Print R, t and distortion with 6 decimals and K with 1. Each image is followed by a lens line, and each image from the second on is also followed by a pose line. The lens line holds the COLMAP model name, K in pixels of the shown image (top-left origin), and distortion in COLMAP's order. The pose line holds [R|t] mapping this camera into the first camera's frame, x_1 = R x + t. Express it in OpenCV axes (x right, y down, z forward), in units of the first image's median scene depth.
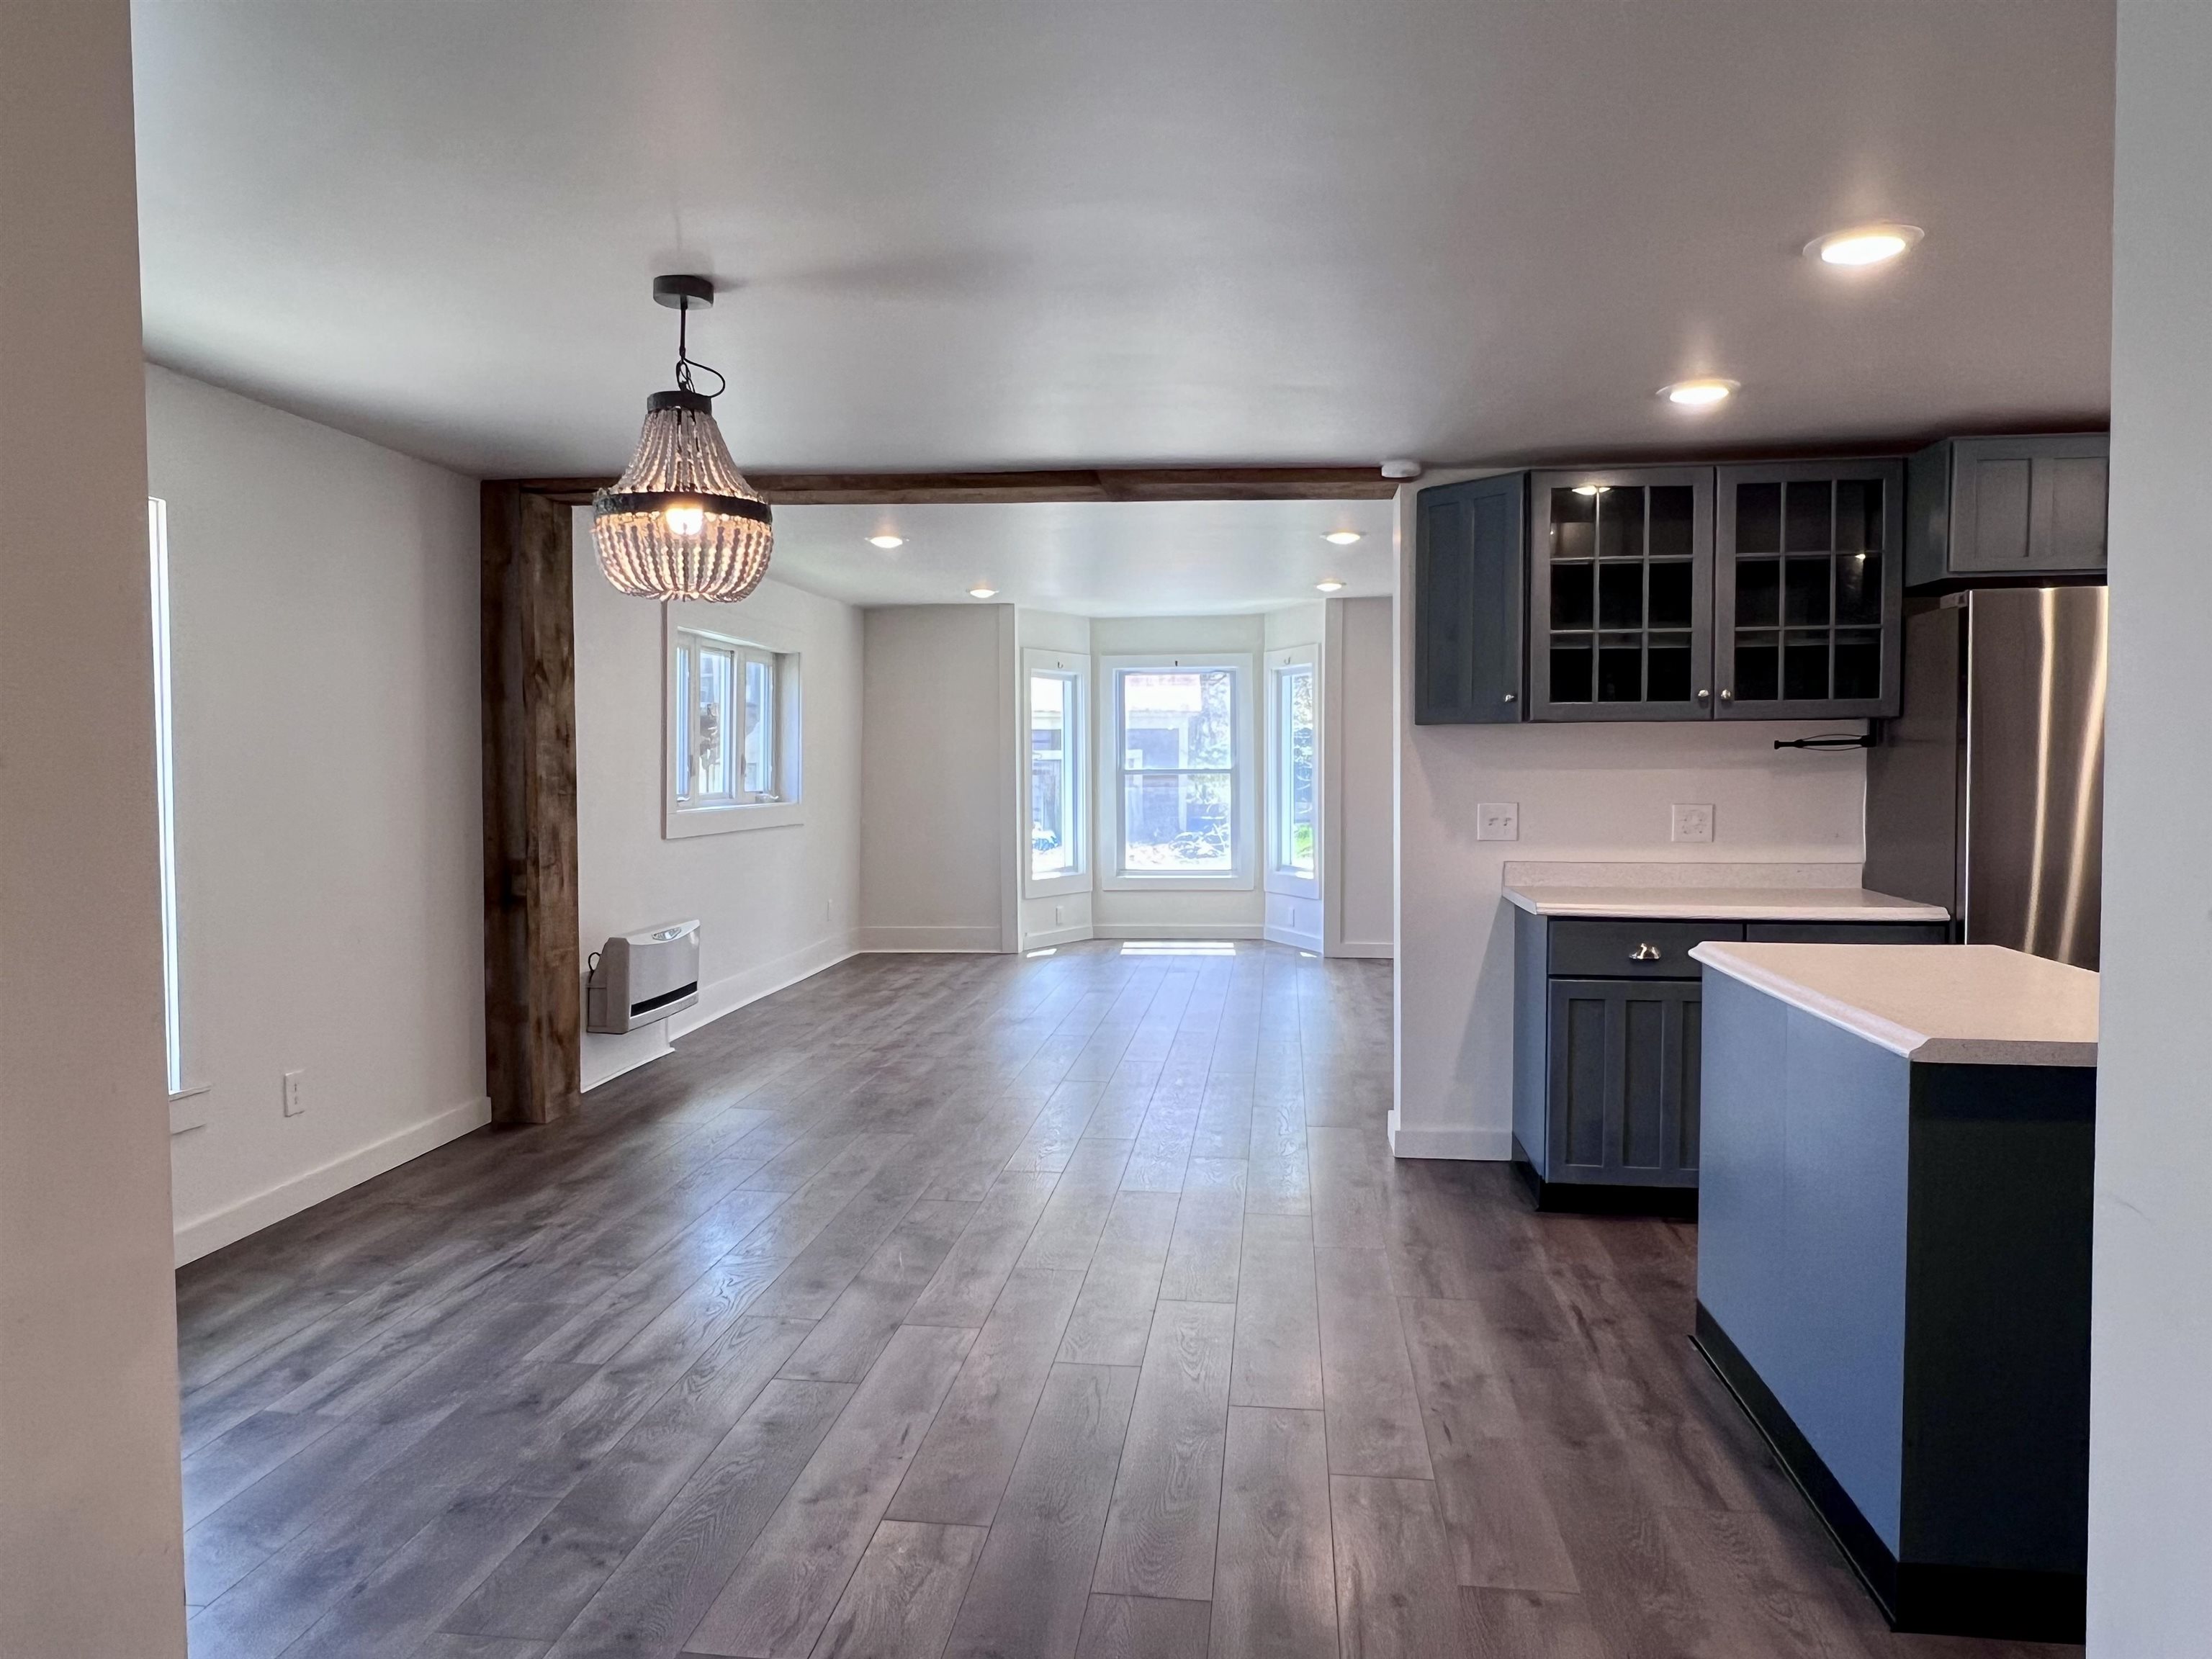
lens RADIAL K [[1470.4, 0, 1104.7], [0, 1470.4, 824.1], [0, 0, 1]] dist [-0.043634, -0.001582]
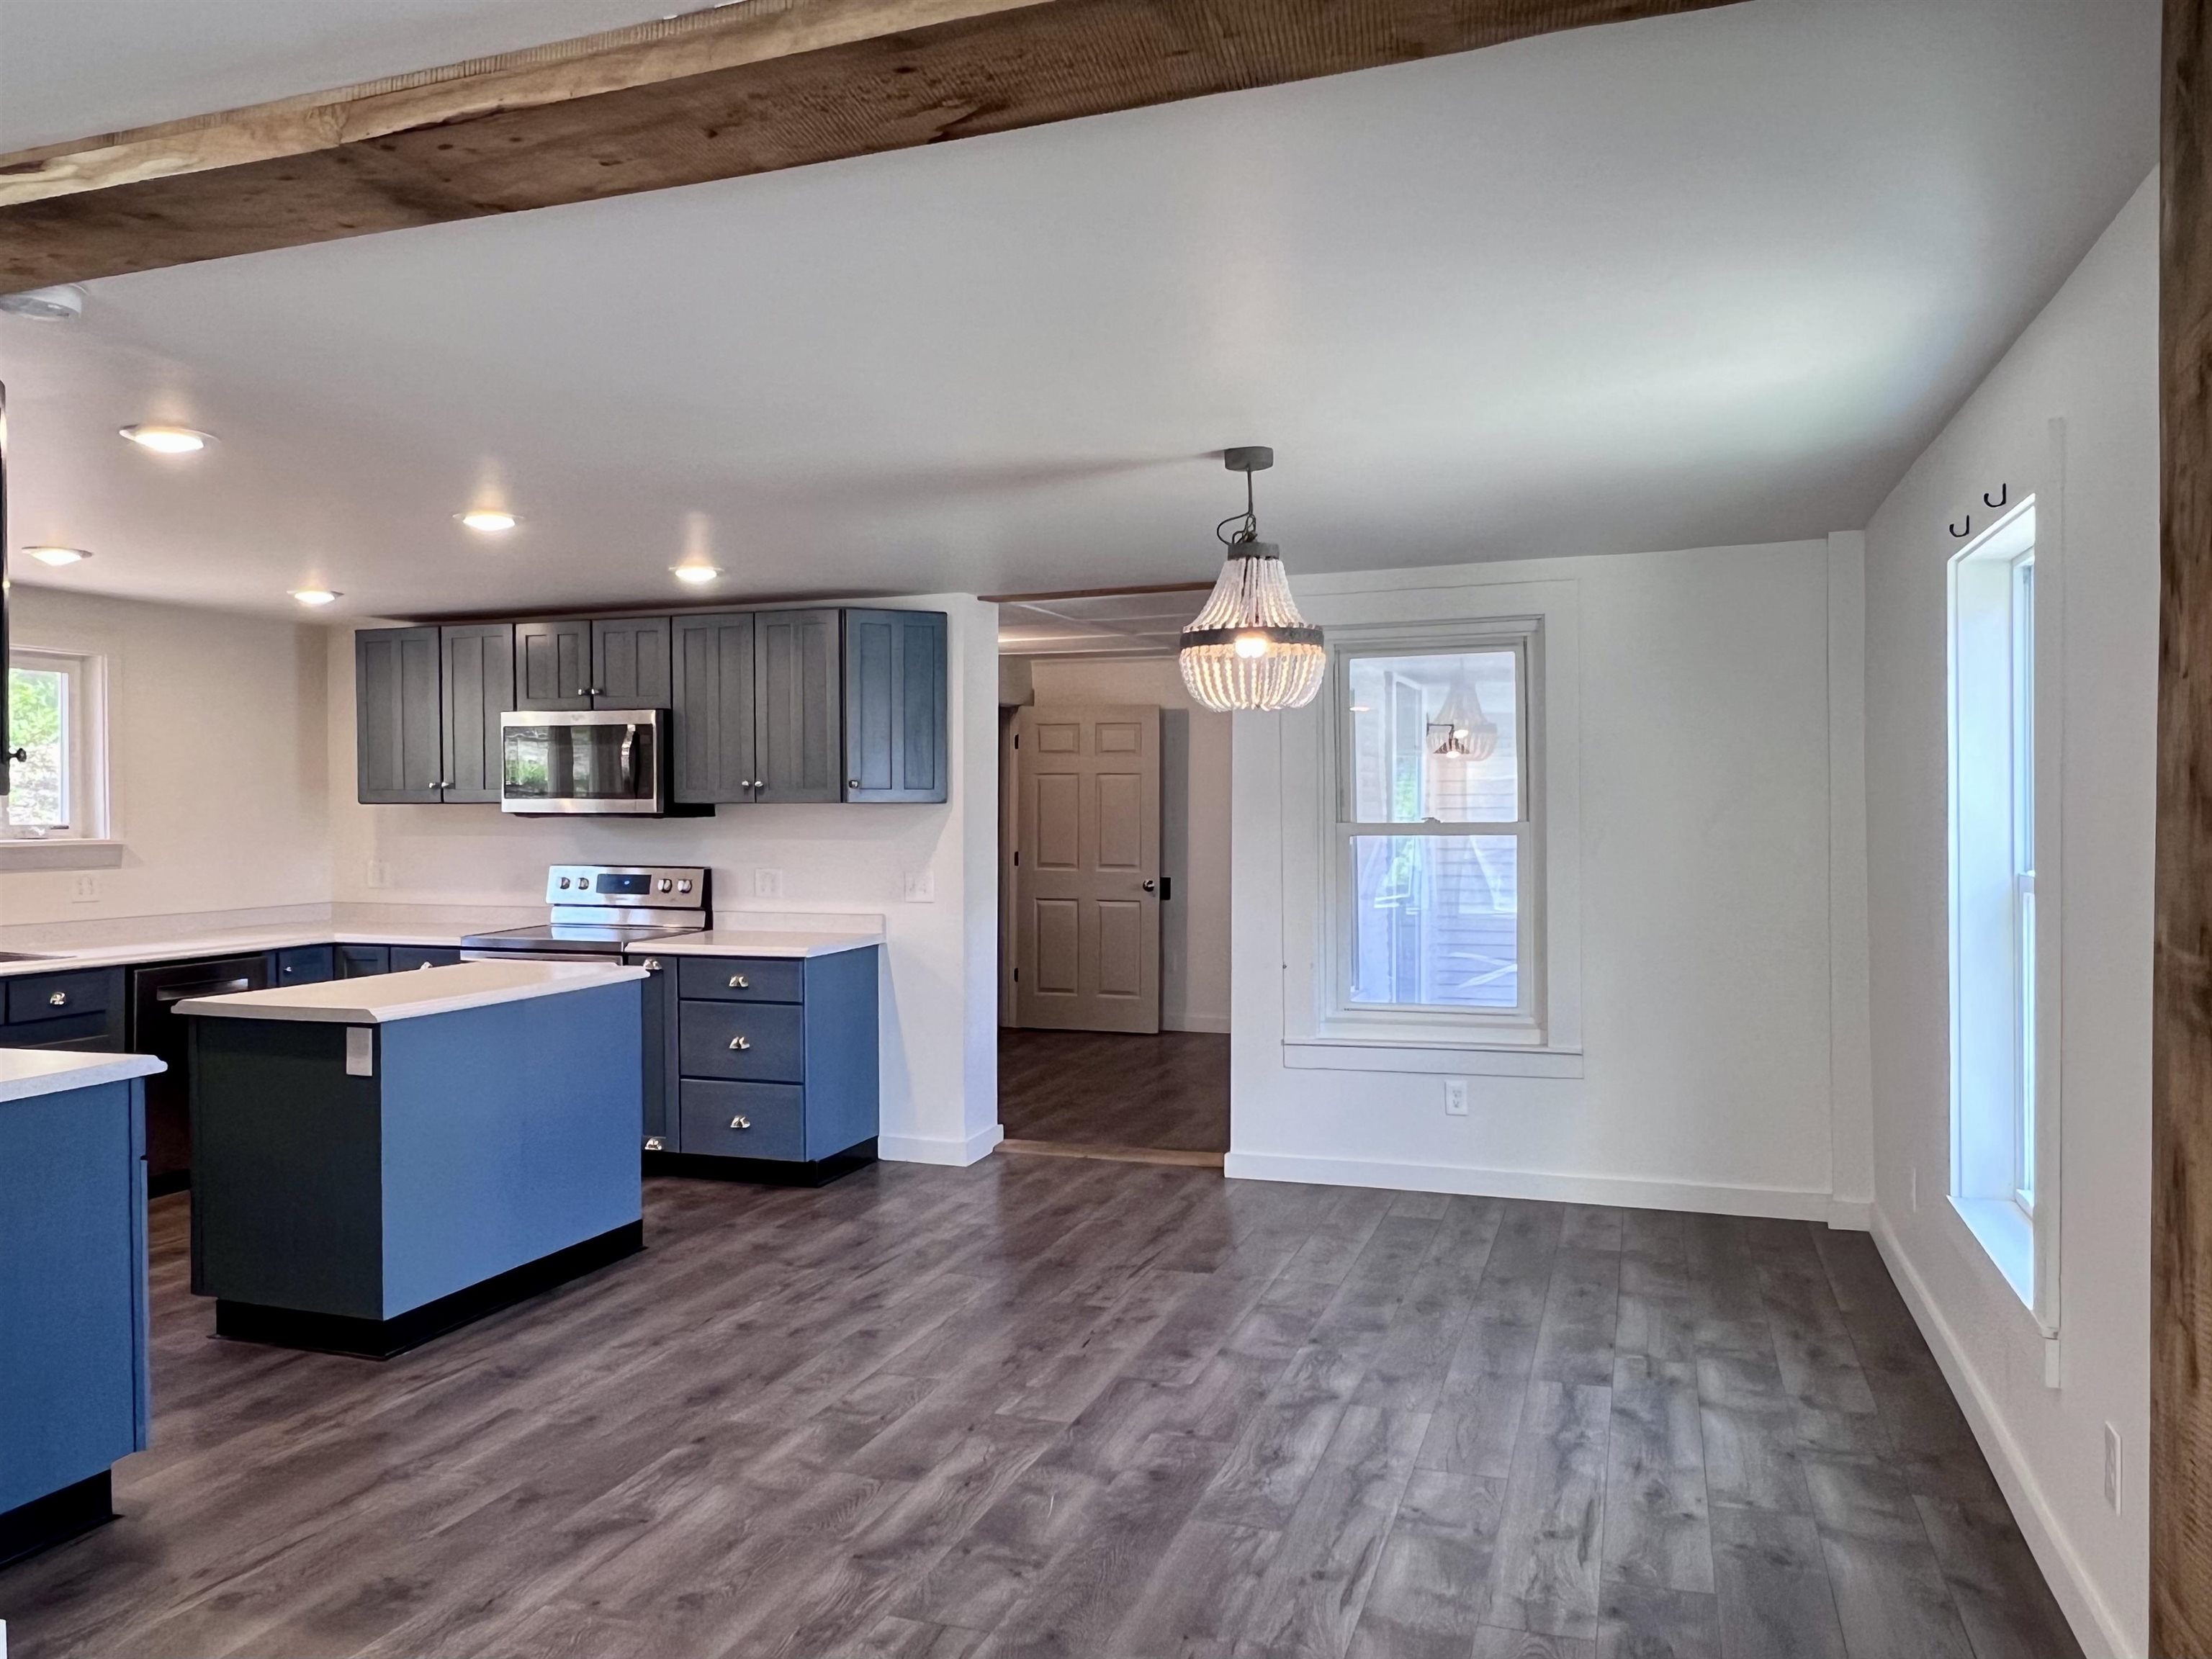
lens RADIAL K [[1645.2, 0, 1102.4], [0, 1645.2, 825.6], [0, 0, 1]] dist [0.000504, -0.000502]
pose [[-0.979885, -0.000352, 0.199562, -0.412847], [0.009790, 0.998710, 0.049832, -0.121912], [-0.199323, 0.050784, -0.978617, 2.231178]]
